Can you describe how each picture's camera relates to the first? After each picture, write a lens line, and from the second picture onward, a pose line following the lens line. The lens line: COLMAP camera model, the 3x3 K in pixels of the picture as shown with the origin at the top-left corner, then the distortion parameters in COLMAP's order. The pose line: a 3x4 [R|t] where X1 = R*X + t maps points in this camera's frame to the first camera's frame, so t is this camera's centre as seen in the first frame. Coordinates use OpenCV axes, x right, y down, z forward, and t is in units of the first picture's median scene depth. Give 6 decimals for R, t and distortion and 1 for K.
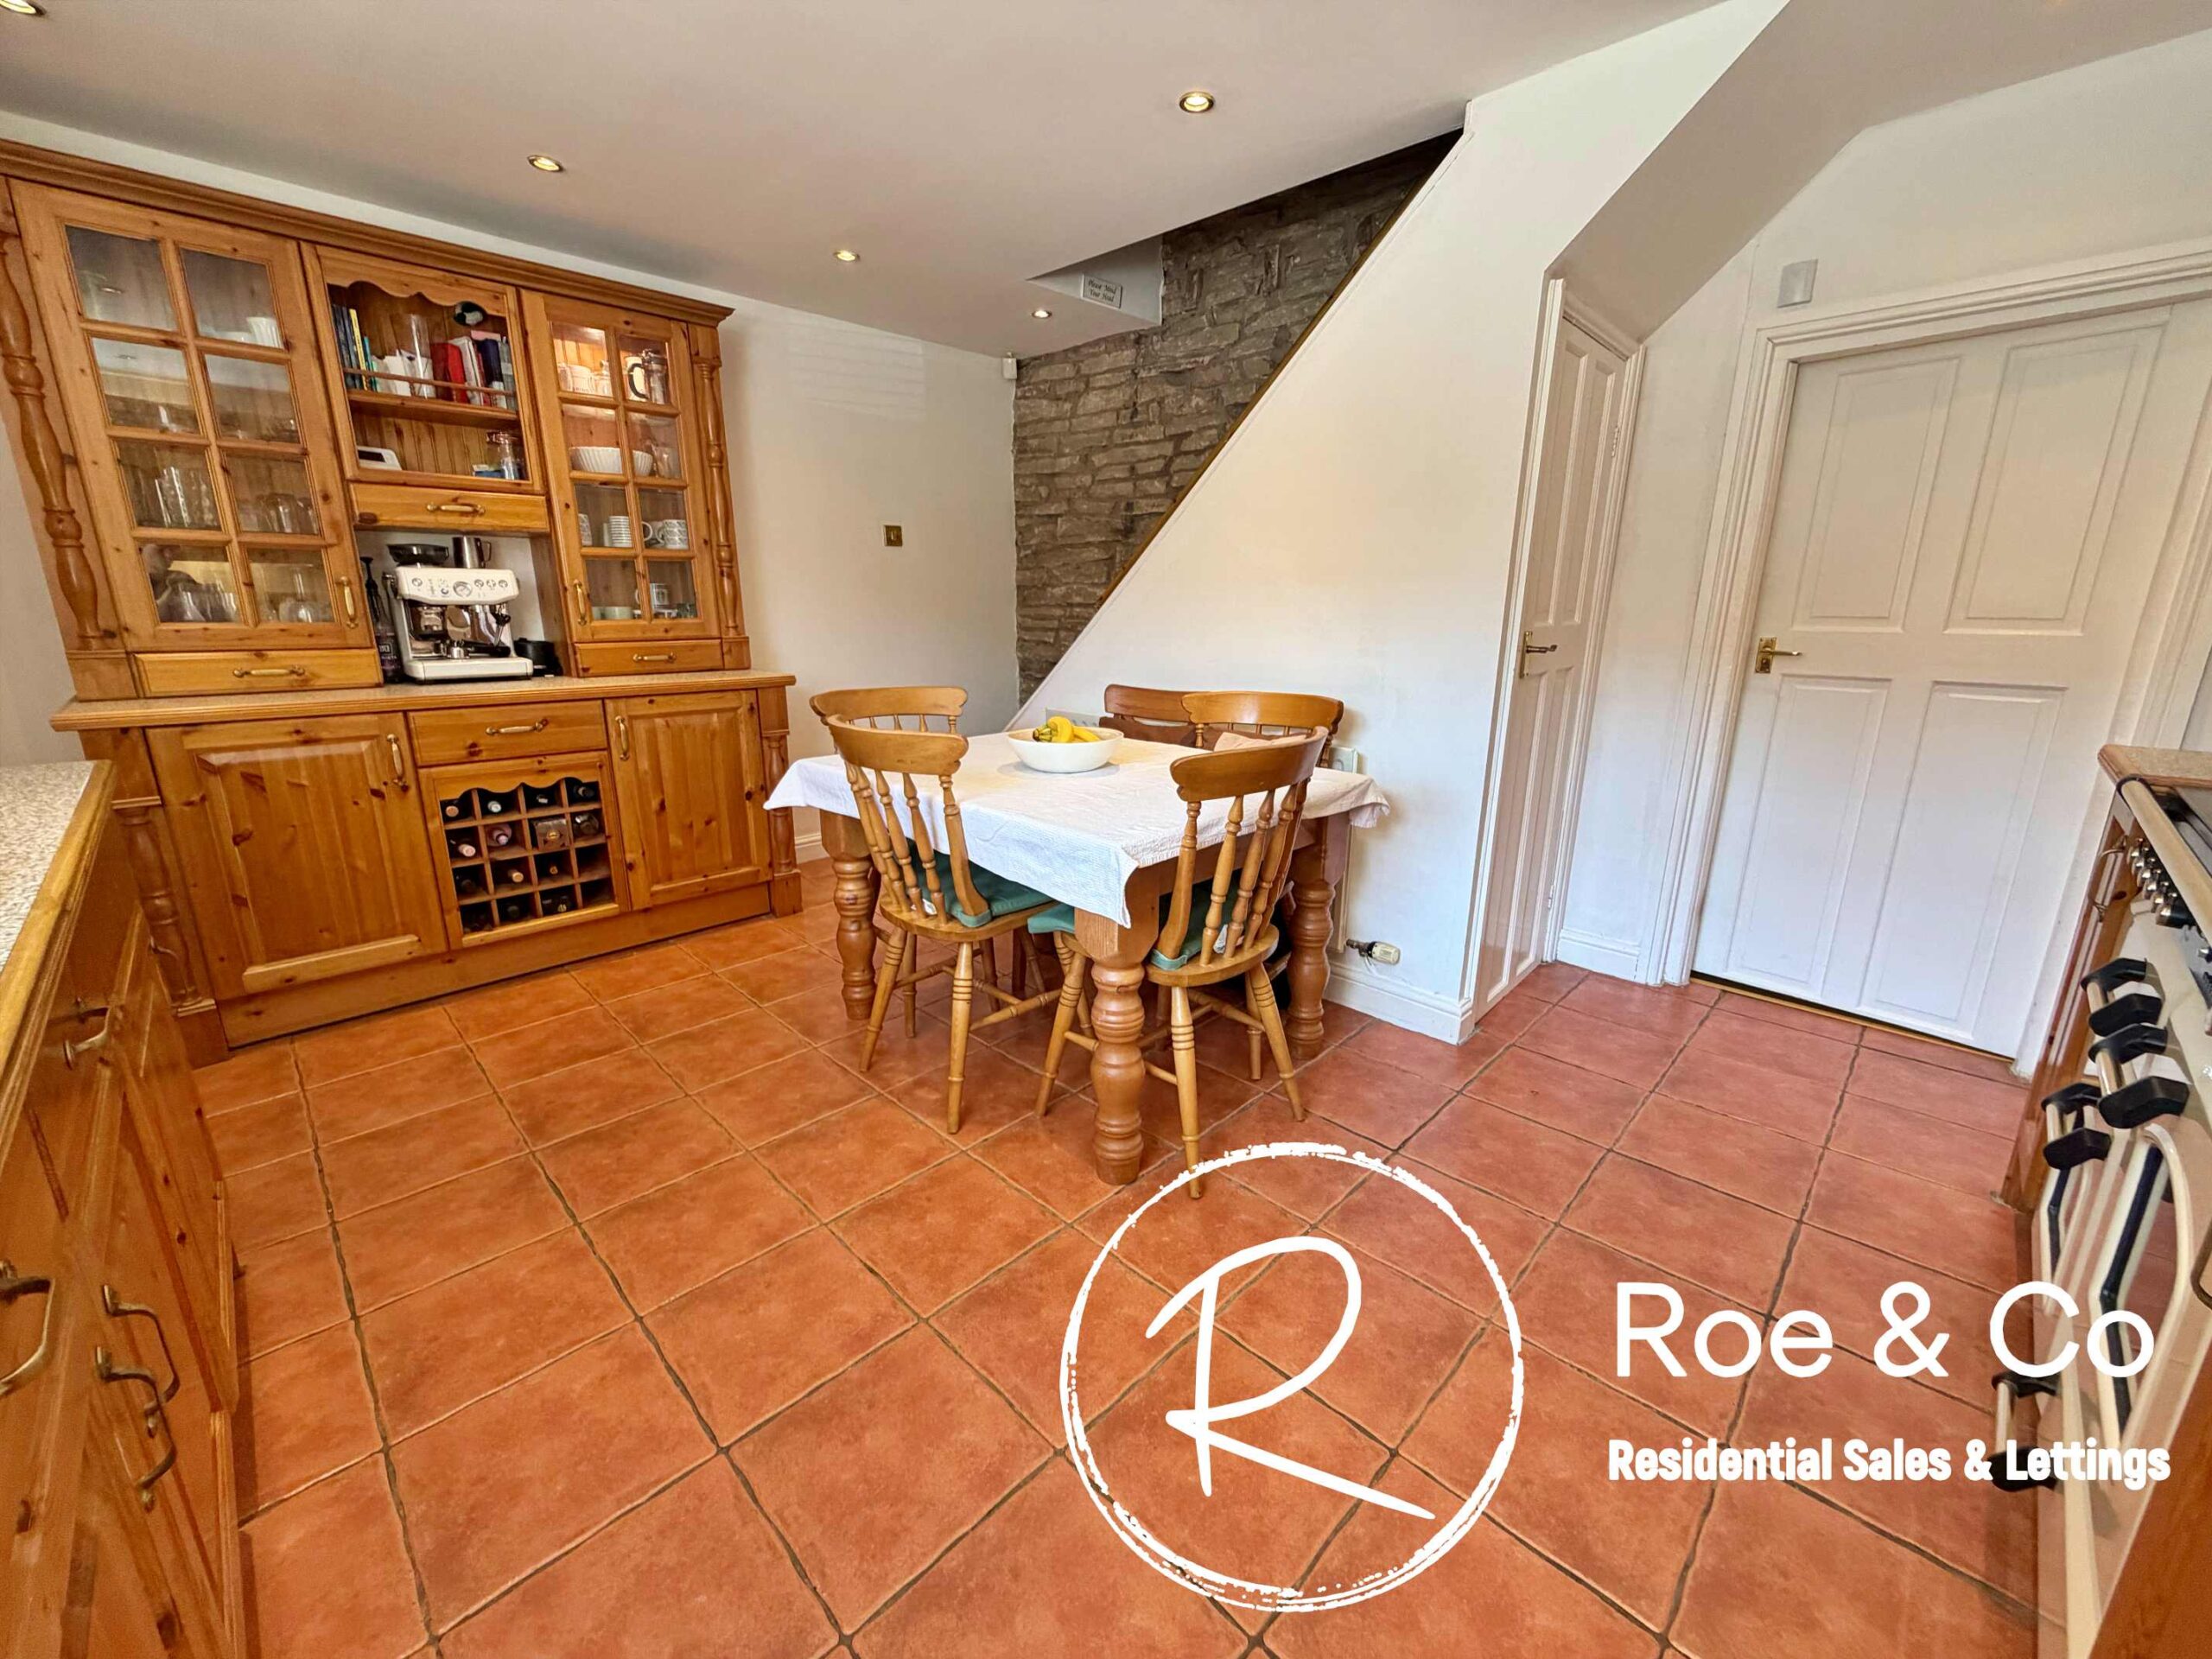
lens RADIAL K [[882.1, 0, 1101.2], [0, 882.1, 824.8], [0, 0, 1]] dist [-0.000796, 0.000140]
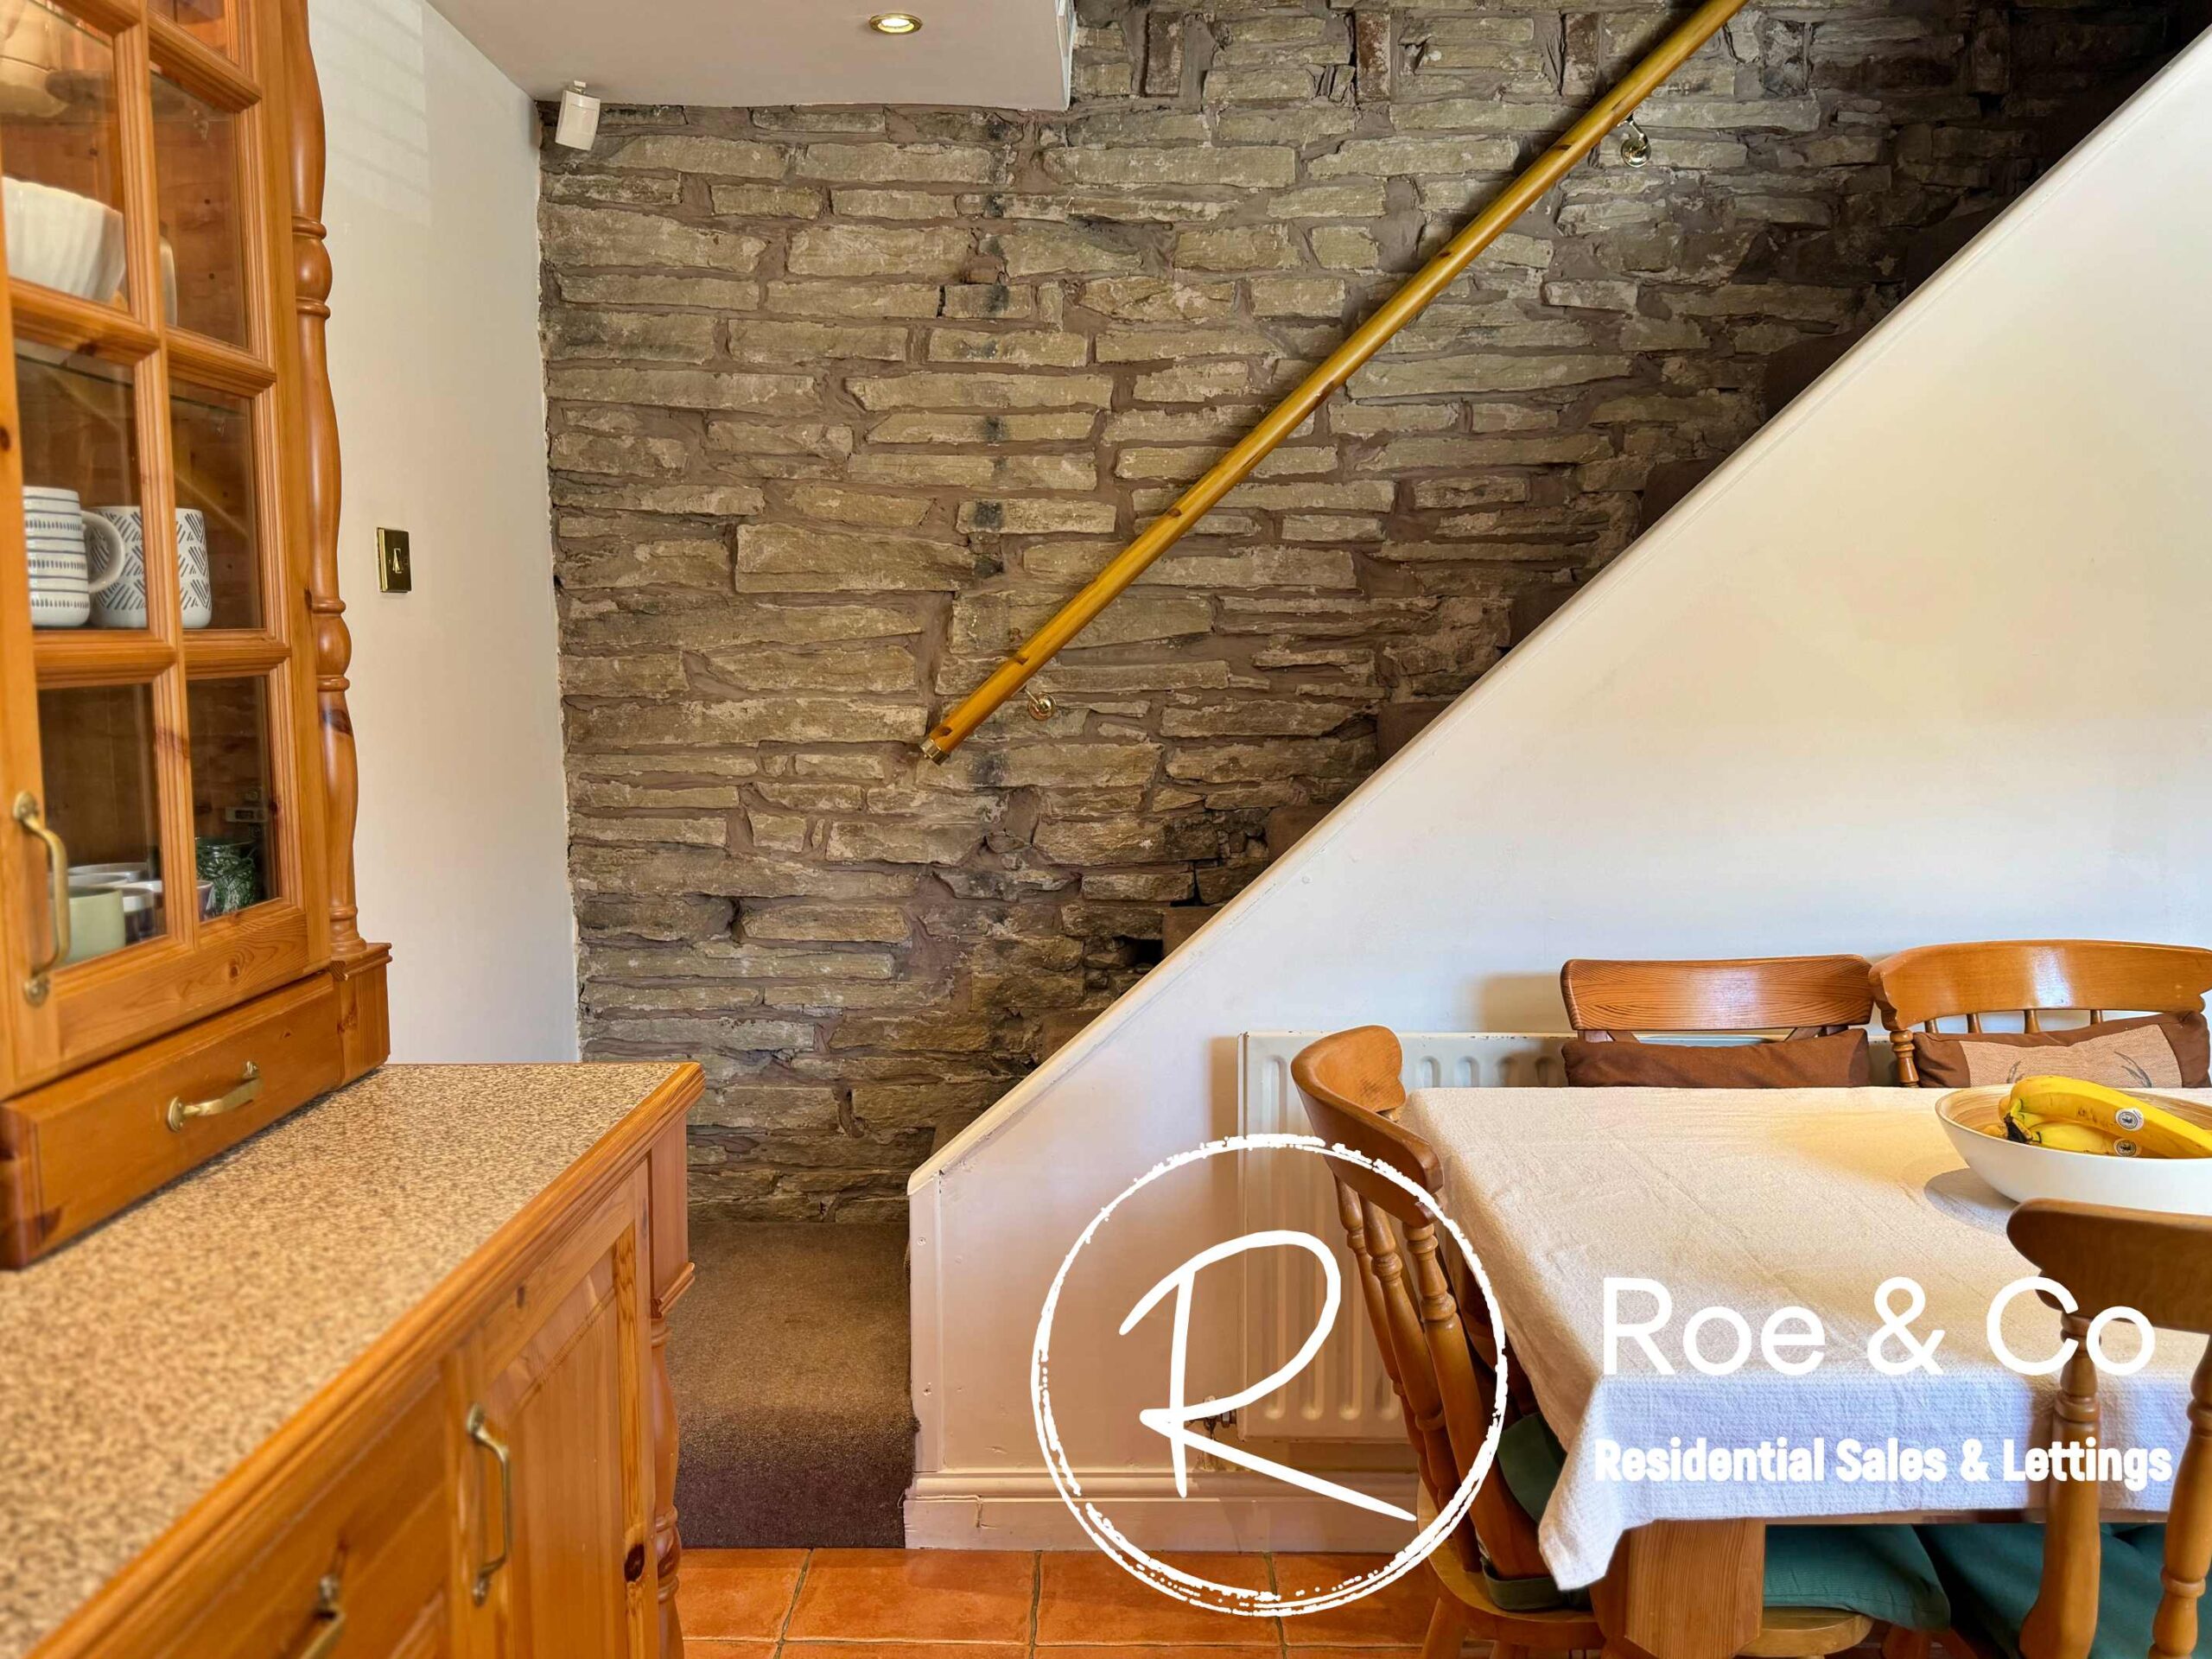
lens RADIAL K [[1743.4, 0, 1127.8], [0, 1743.4, 861.9], [0, 0, 1]] dist [0.072463, -0.107139]
pose [[0.716839, -0.088354, 0.691618, -0.515699], [0.178057, 0.982246, -0.059069, -0.145013], [-0.674120, 0.165490, 0.719844, 0.406347]]
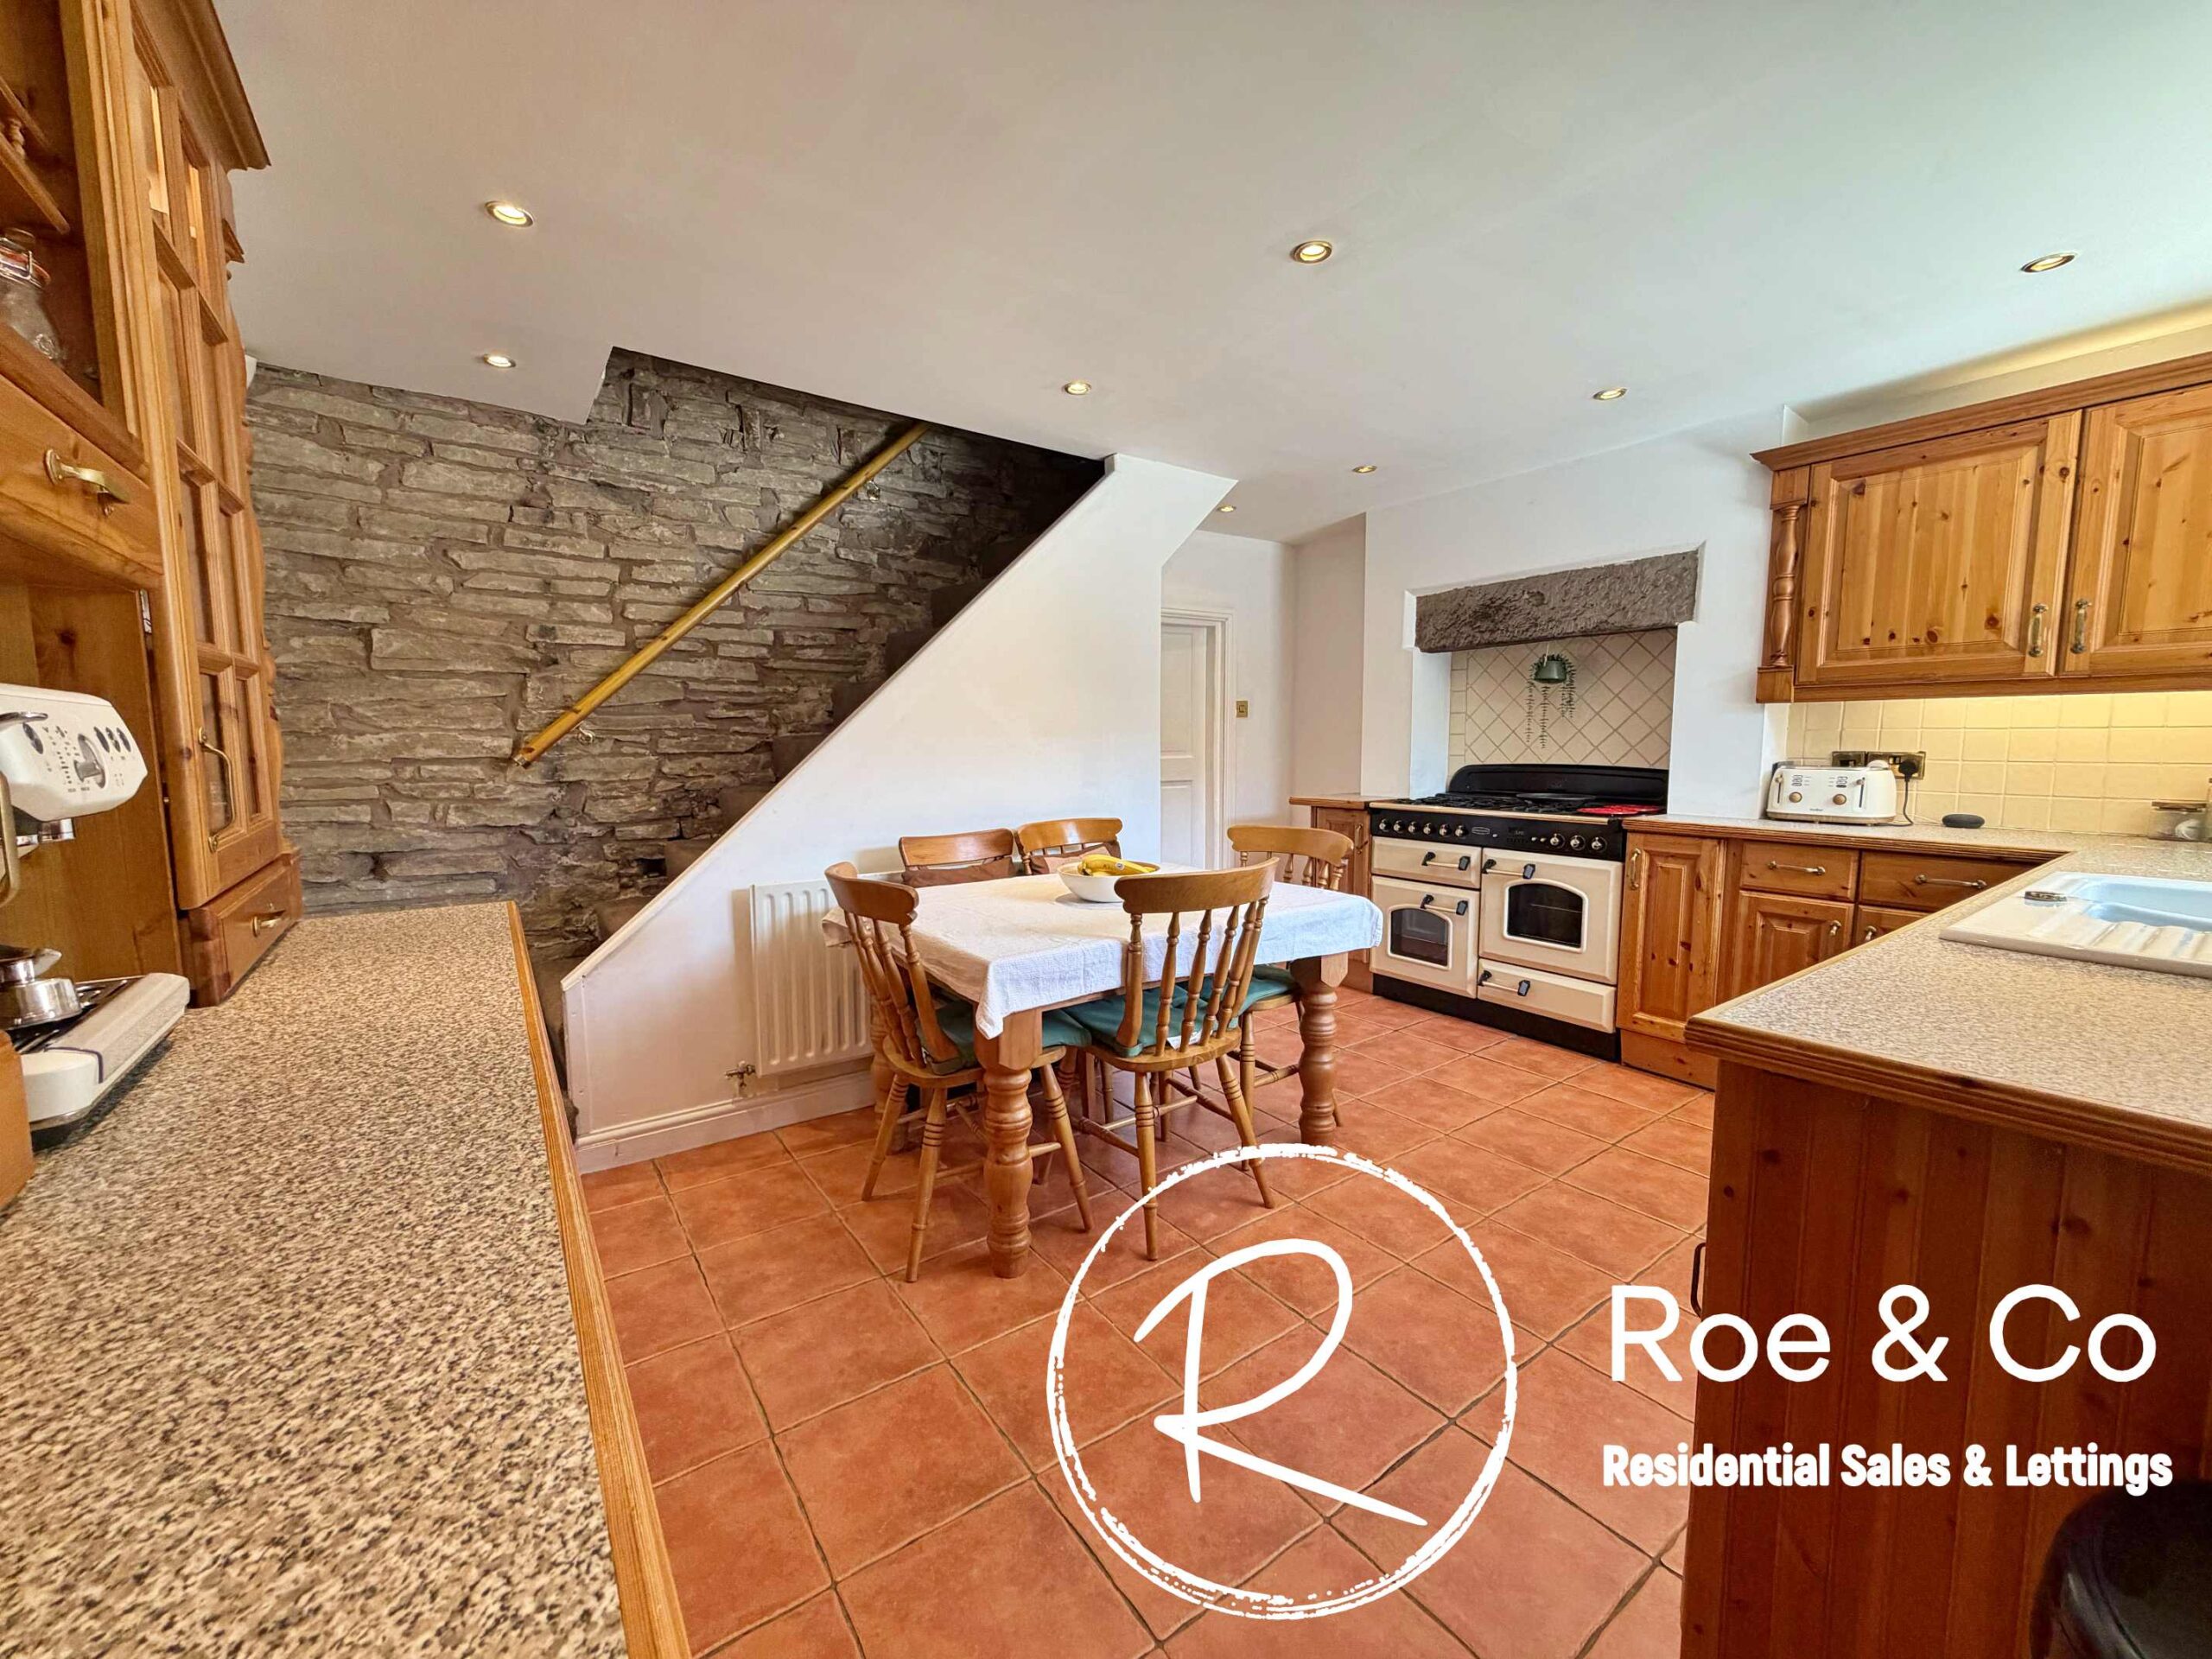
lens RADIAL K [[882.1, 0, 1099.2], [0, 882.1, 826.3], [0, 0, 1]] dist [-0.000796, 0.000140]
pose [[0.175242, -0.100101, 0.979423, -0.660133], [0.247780, 0.967281, 0.054526, -0.127699], [-0.952836, 0.233126, 0.194311, 0.454682]]
